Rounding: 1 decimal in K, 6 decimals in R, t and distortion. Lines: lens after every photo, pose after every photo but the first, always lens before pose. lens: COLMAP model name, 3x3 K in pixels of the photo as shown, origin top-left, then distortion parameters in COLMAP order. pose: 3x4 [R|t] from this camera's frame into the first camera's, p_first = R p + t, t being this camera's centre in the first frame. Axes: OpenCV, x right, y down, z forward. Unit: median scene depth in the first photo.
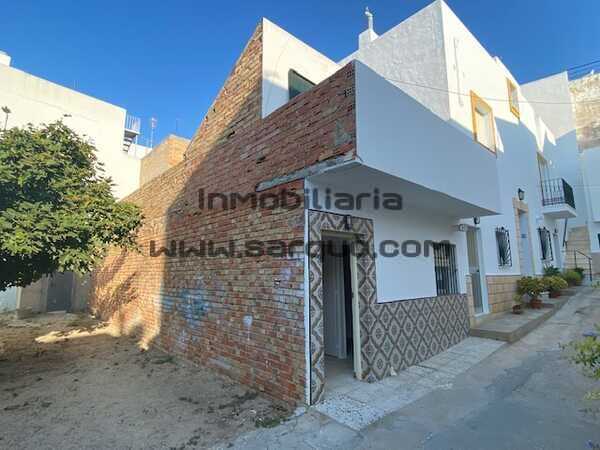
lens RADIAL K [[318.9, 0, 299.1], [0, 318.9, 224.2], [0, 0, 1]] dist [-0.005332, -0.000725]
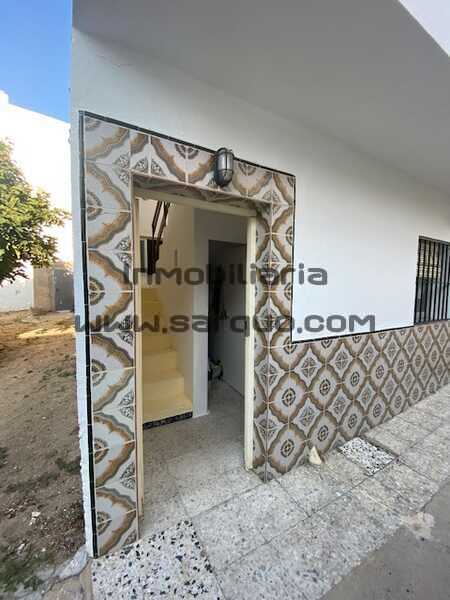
lens RADIAL K [[241.1, 0, 225.7], [0, 241.1, 301.8], [0, 0, 1]] dist [-0.017937, -0.000881]
pose [[0.974664, 0.034169, -0.221047, 0.229519], [0.015867, 0.975210, 0.220710, 0.096375], [0.223109, -0.218626, 0.949961, 0.629050]]
